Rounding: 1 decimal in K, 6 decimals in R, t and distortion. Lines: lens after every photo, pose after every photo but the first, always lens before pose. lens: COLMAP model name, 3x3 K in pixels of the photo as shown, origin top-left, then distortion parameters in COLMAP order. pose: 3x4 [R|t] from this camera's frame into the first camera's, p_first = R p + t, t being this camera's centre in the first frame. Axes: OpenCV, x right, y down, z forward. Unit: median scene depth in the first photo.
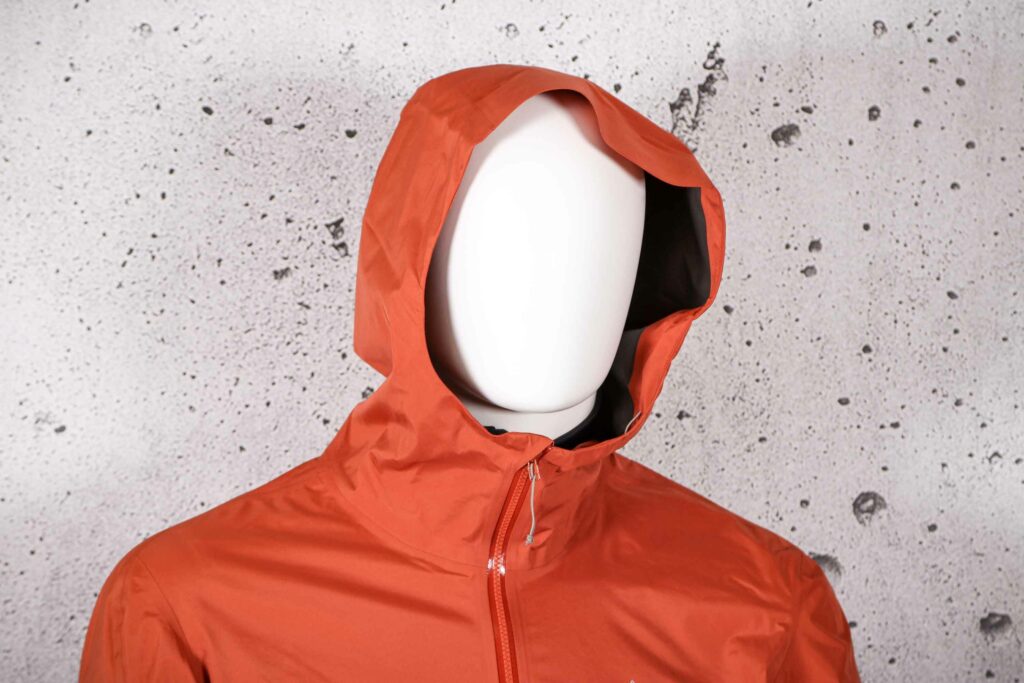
lens RADIAL K [[4664.2, 0, 514.3], [0, 4664.2, 339.2], [0, 0, 1]] dist [0.793368, 0.000000]
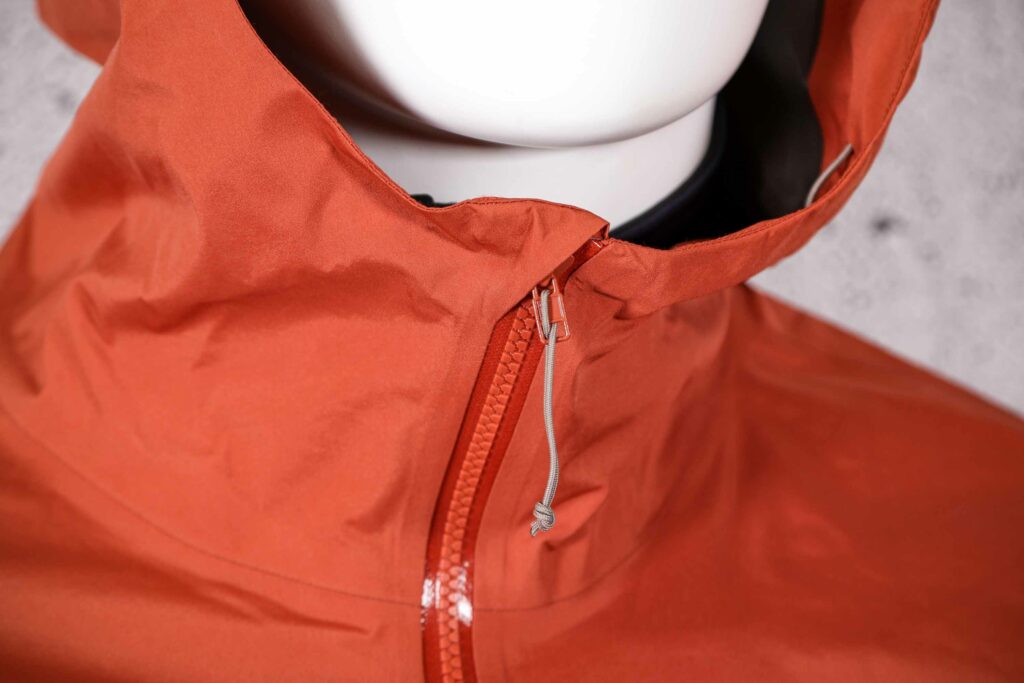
lens RADIAL K [[4878.8, 0, 512.3], [0, 4878.8, 343.5], [0, 0, 1]] dist [0.991854, 0.000000]
pose [[0.999665, -0.024189, 0.009254, -0.001859], [0.024220, 0.999701, -0.003278, 0.030908], [-0.009172, 0.003501, 0.999952, 0.637057]]
